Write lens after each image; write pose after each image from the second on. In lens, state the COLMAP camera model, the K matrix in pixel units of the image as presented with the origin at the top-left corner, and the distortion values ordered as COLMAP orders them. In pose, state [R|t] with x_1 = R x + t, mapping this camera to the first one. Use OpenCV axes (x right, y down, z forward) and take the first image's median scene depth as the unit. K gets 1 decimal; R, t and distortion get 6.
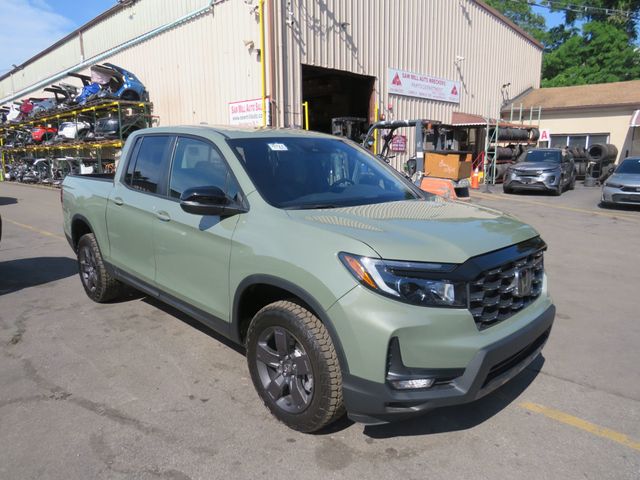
lens RADIAL K [[461.1, 0, 306.4], [0, 461.1, 242.7], [0, 0, 1]] dist [-0.049209, 0.030847]
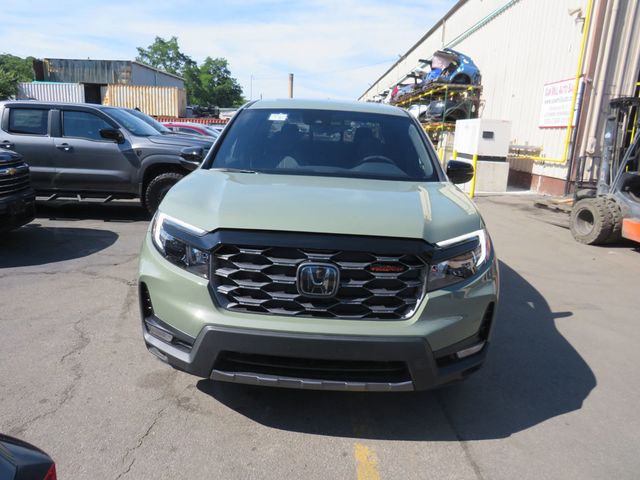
lens RADIAL K [[457.4, 0, 320.0], [0, 457.4, 240.0], [0, 0, 1]] dist [-0.000577, 0.006837]
pose [[0.707162, 0.206146, -0.676333, 0.158809], [-0.191901, 0.976607, 0.097021, -0.010367], [0.680512, 0.061180, 0.730179, 0.062492]]
